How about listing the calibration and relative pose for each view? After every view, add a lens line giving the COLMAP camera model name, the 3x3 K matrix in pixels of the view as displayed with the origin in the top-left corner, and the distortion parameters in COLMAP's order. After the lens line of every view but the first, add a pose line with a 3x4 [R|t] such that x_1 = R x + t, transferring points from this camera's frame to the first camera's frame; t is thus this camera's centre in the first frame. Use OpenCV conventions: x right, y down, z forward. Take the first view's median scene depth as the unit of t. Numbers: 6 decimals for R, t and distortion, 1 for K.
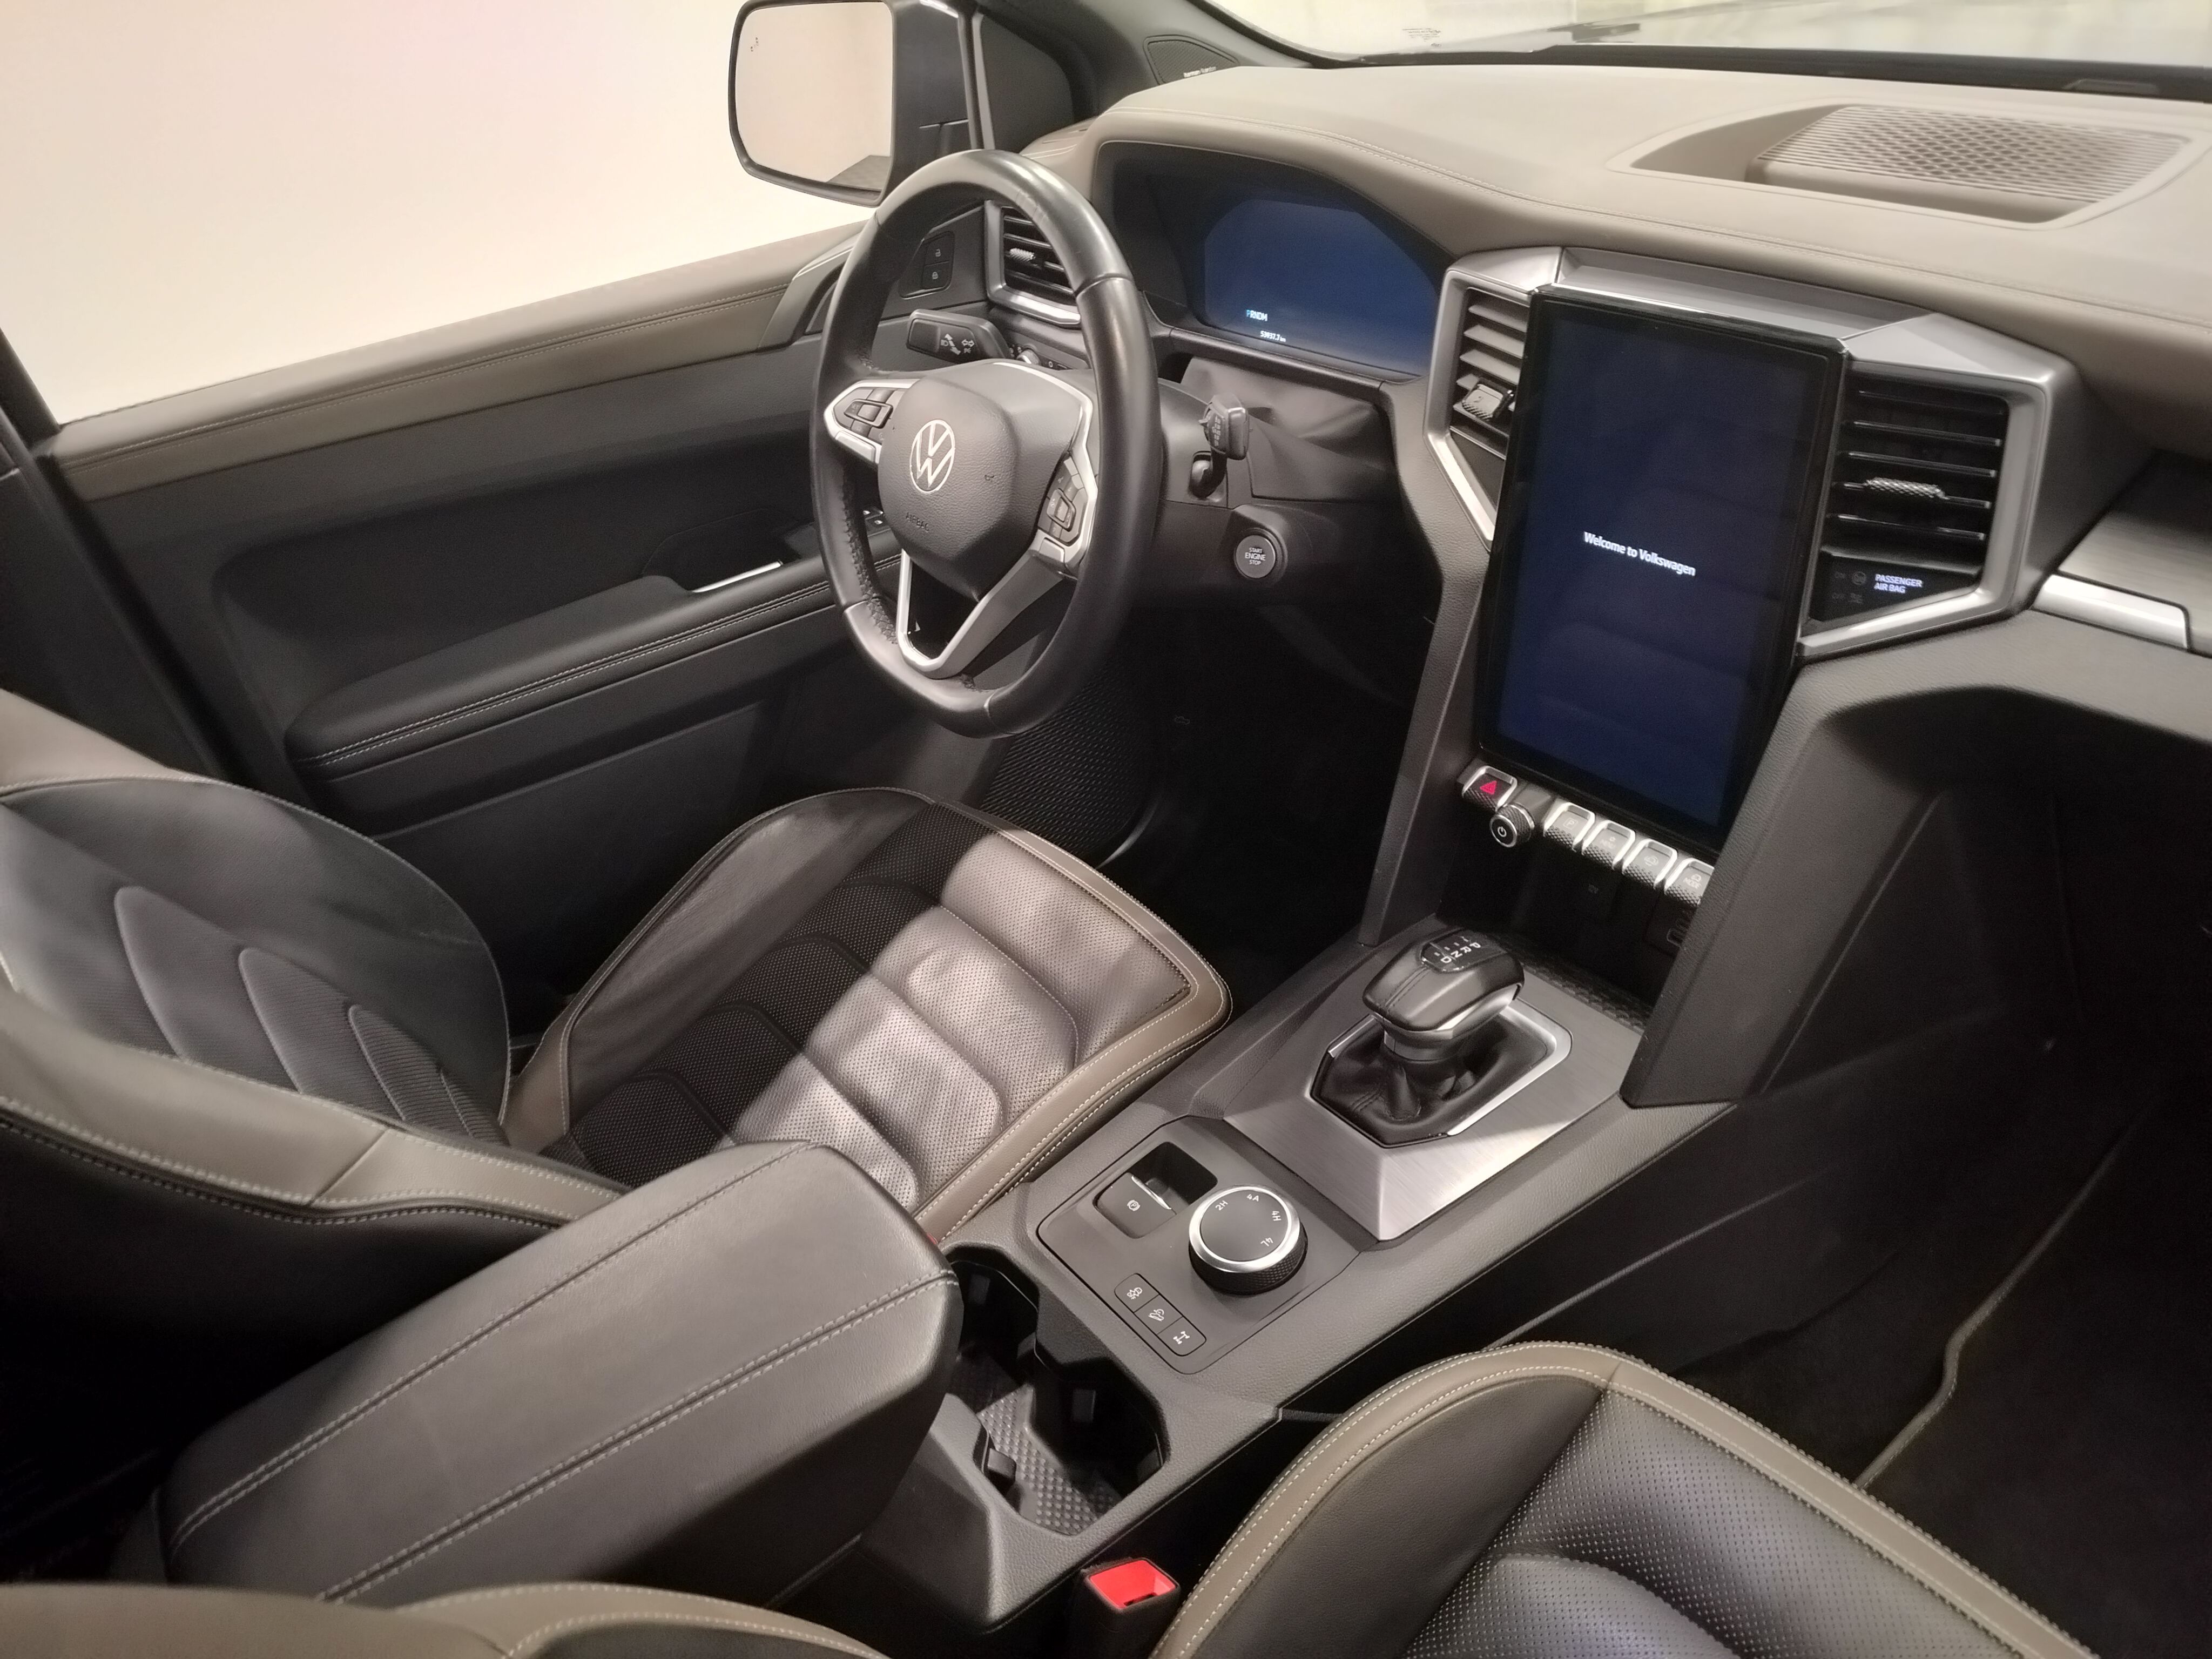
lens RADIAL K [[1648.1, 0, 1106.0], [0, 1648.1, 829.5], [0, 0, 1]] dist [-0.000841, -0.085816]
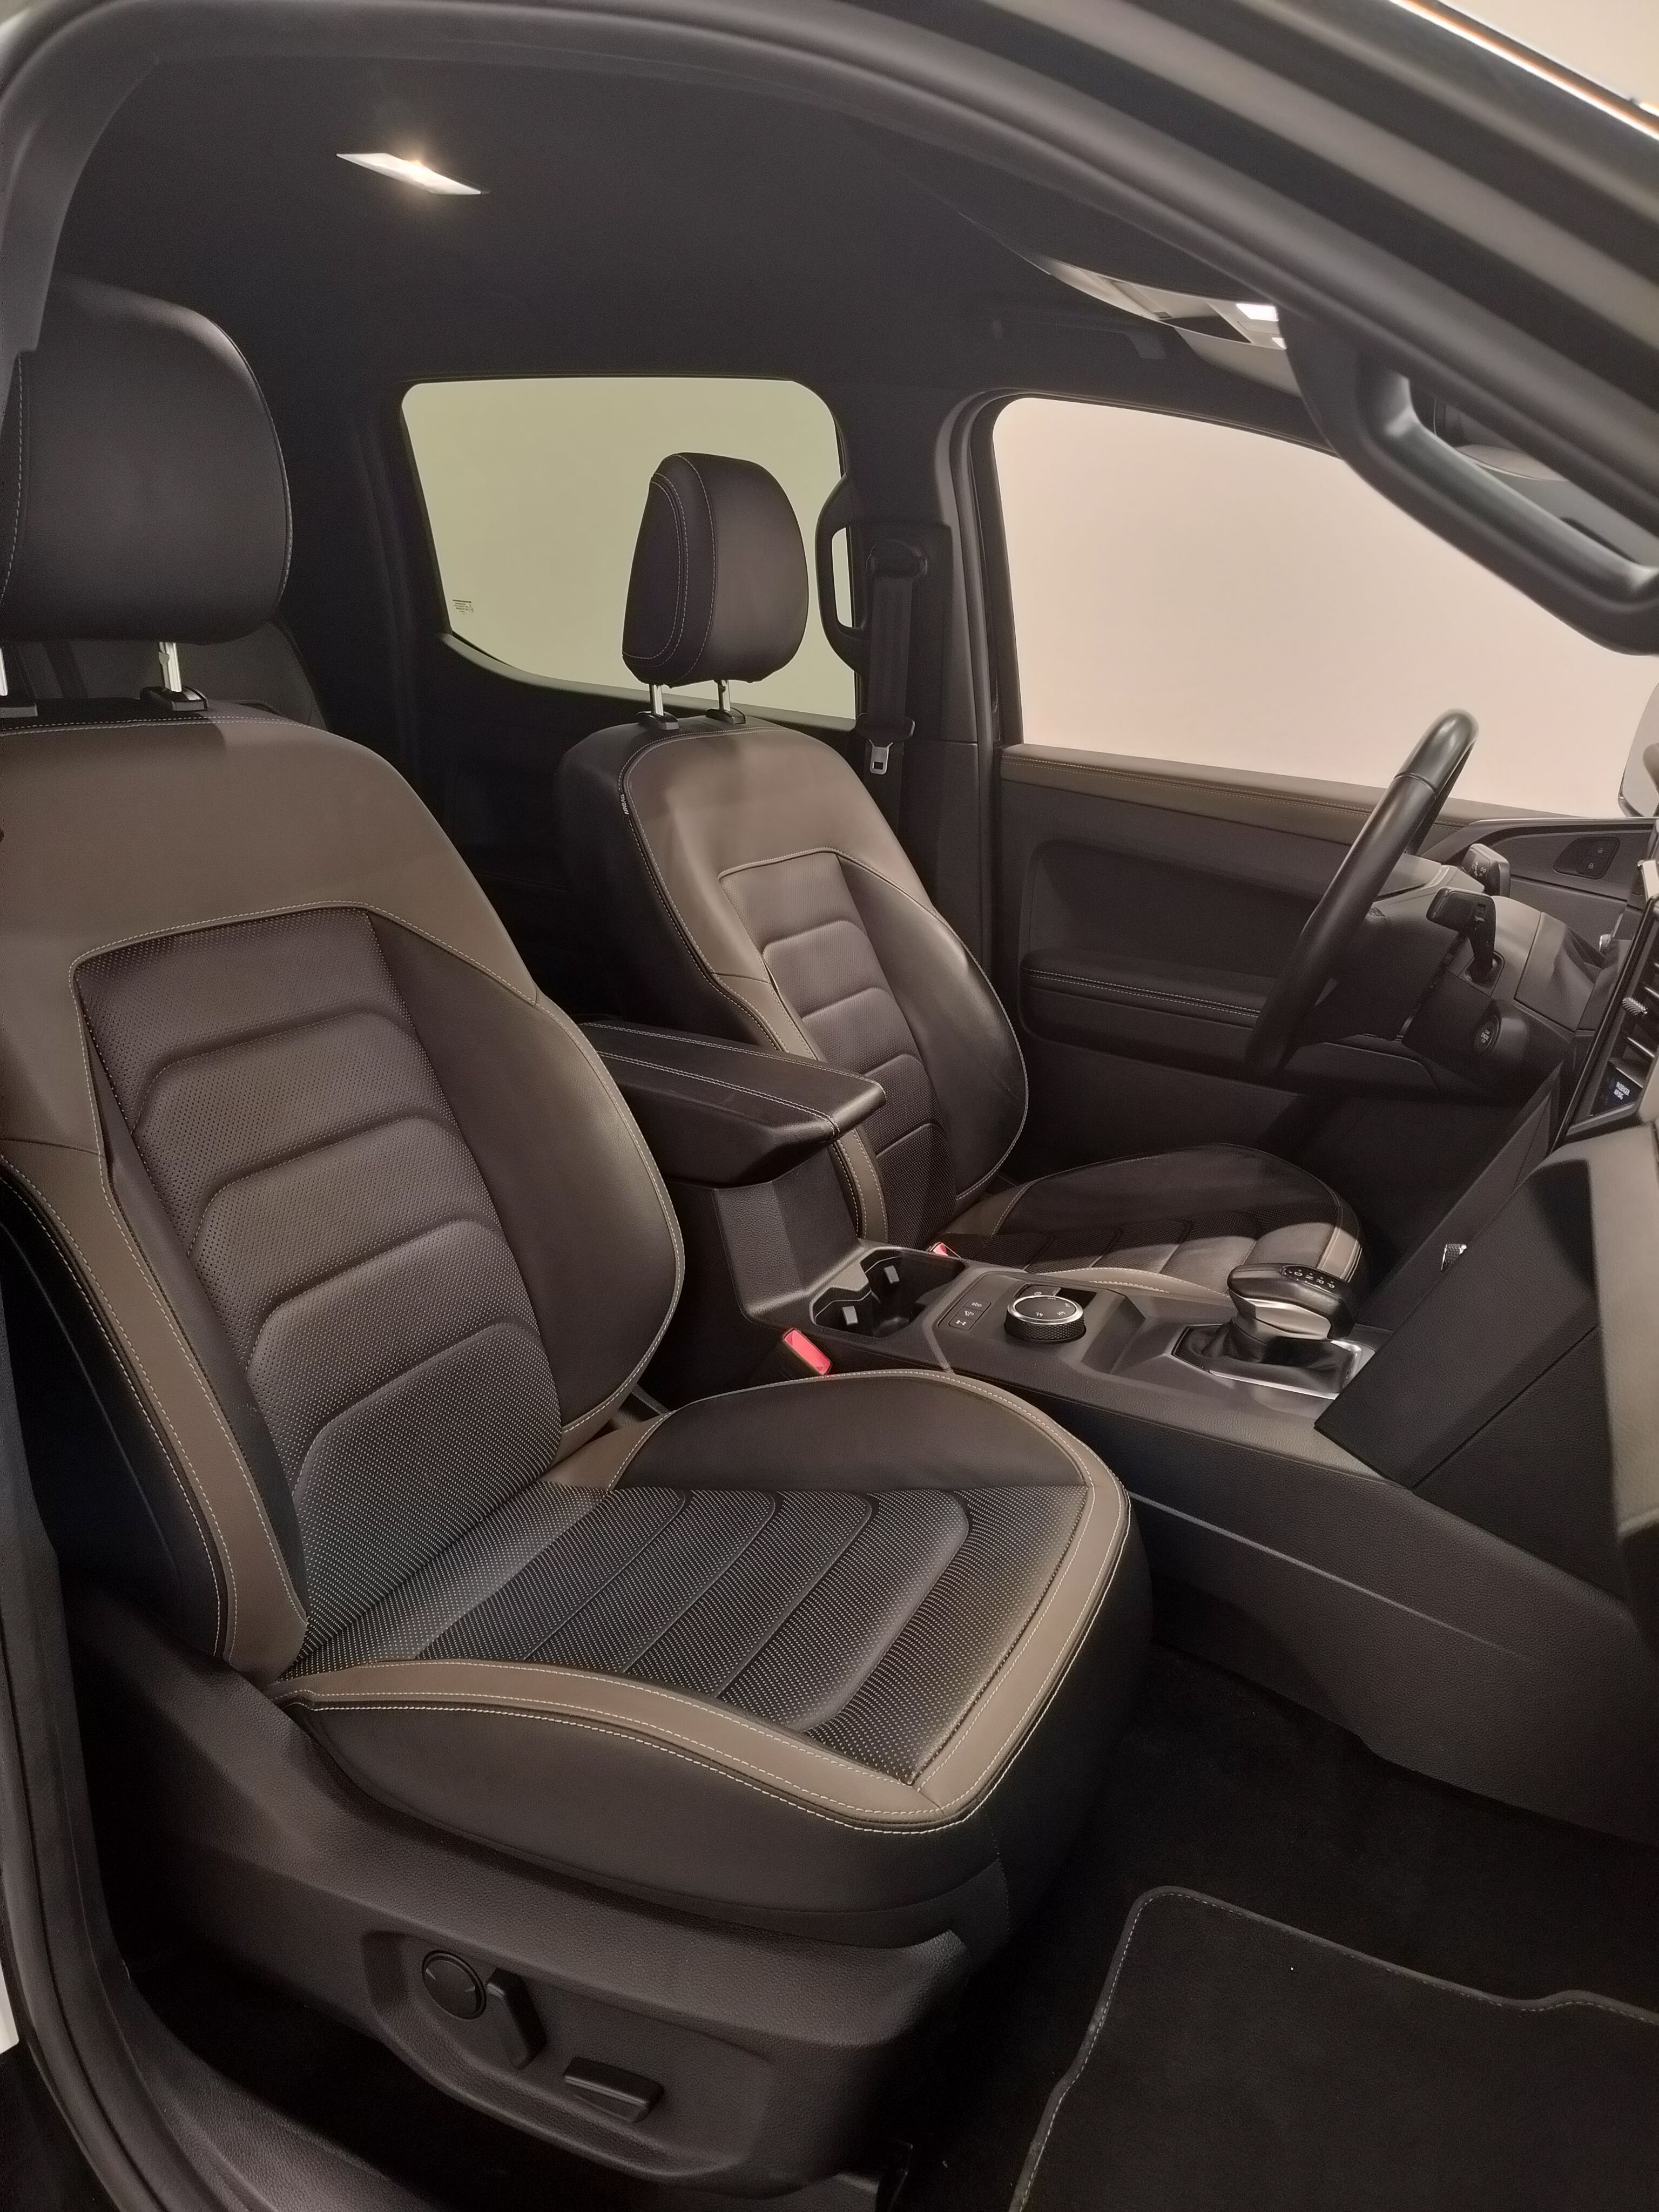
lens RADIAL K [[1645.8, 0, 829.5], [0, 1645.8, 1106.0], [0, 0, 1]] dist [0.002966, -0.033044]
pose [[0.463864, 0.393081, -0.793925, 1.135127], [-0.581249, 0.811352, 0.062105, 0.118376], [0.668565, 0.432660, 0.604835, -0.113042]]
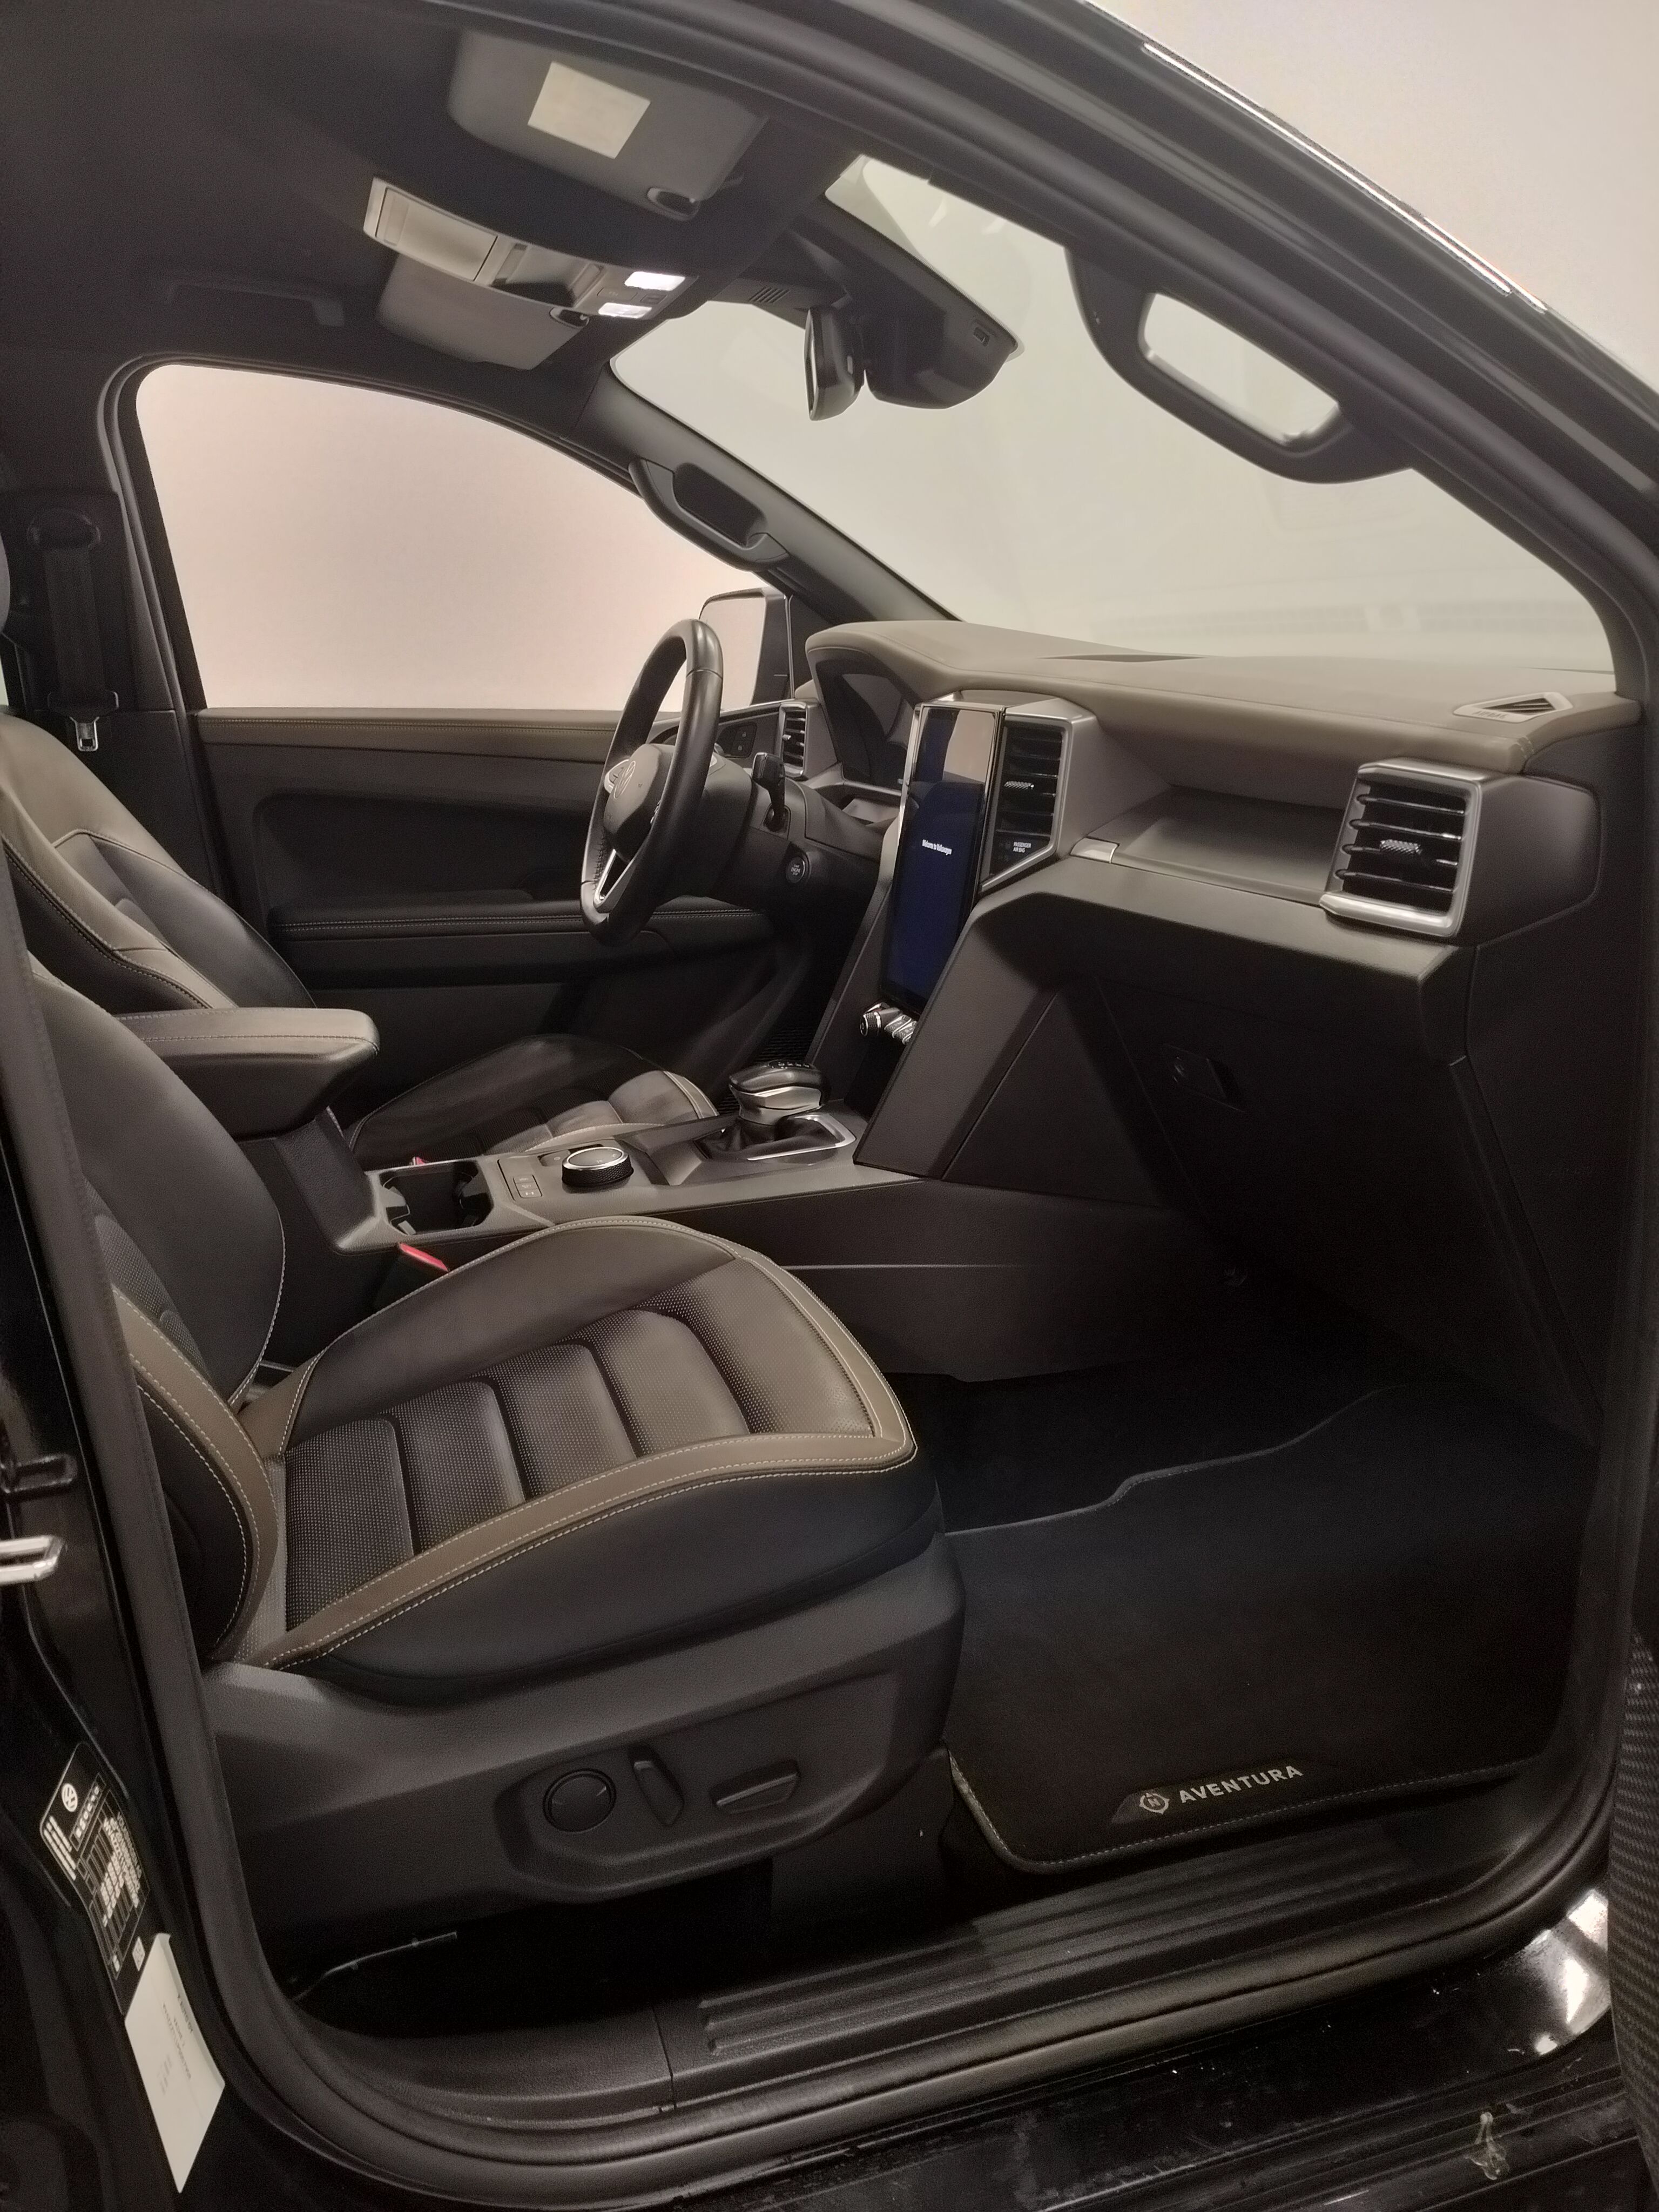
lens RADIAL K [[1648.1, 0, 851.7], [0, 1648.1, 1101.2], [0, 0, 1]] dist [-0.000841, -0.085816]
pose [[0.938701, 0.190094, -0.287583, 0.830349], [-0.263872, 0.933040, -0.244558, 0.544511], [0.221838, 0.305452, 0.926006, -0.530857]]
